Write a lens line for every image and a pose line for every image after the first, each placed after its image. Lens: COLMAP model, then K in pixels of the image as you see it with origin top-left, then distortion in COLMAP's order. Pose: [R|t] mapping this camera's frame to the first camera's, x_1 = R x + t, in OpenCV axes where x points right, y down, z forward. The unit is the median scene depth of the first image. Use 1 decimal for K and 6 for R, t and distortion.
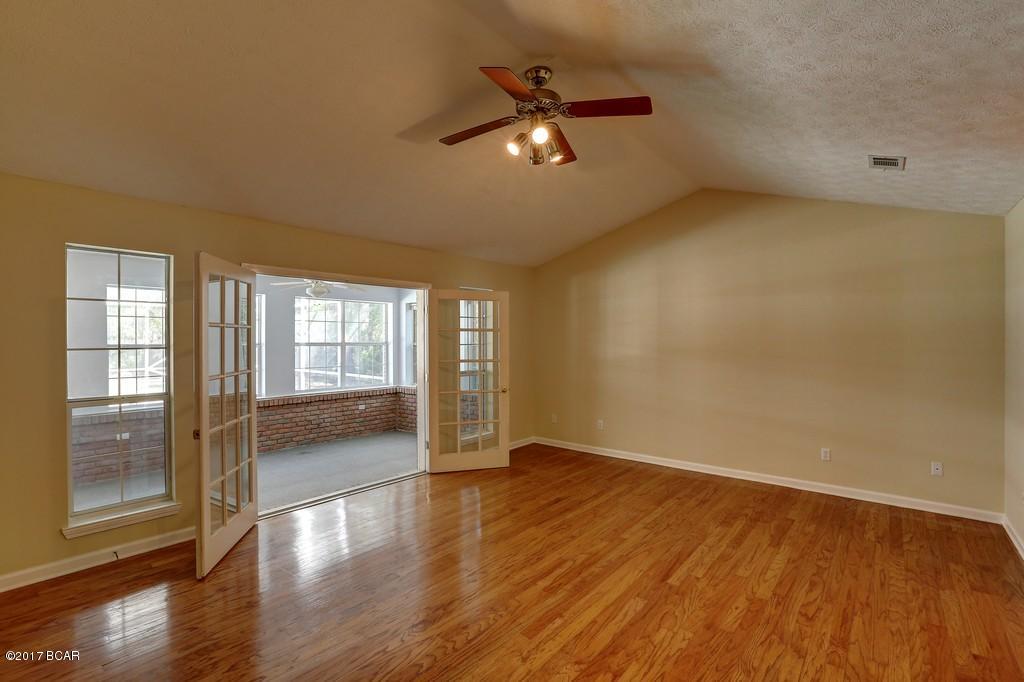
lens RADIAL K [[469.0, 0, 510.8], [0, 469.0, 340.4], [0, 0, 1]] dist [-0.017478, 0.001884]
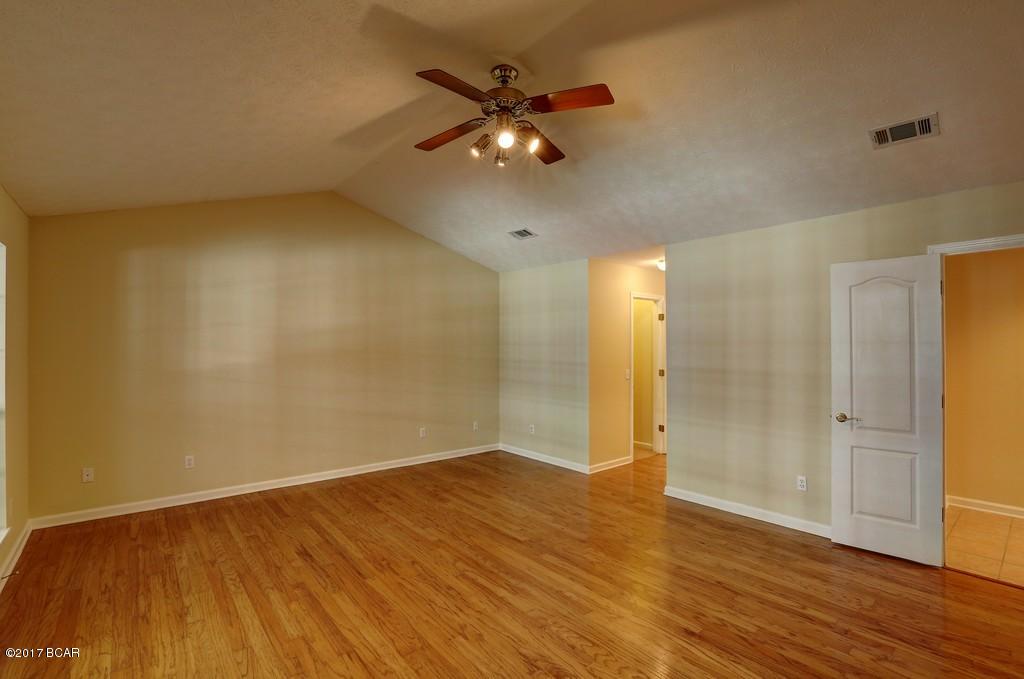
lens RADIAL K [[469.0, 0, 511.9], [0, 469.0, 343.5], [0, 0, 1]] dist [-0.017478, 0.001884]
pose [[0.171642, 0.010901, 0.985099, -0.680375], [-0.004449, 0.999937, -0.010290, 0.004968], [-0.985149, -0.002616, 0.171680, 0.614938]]
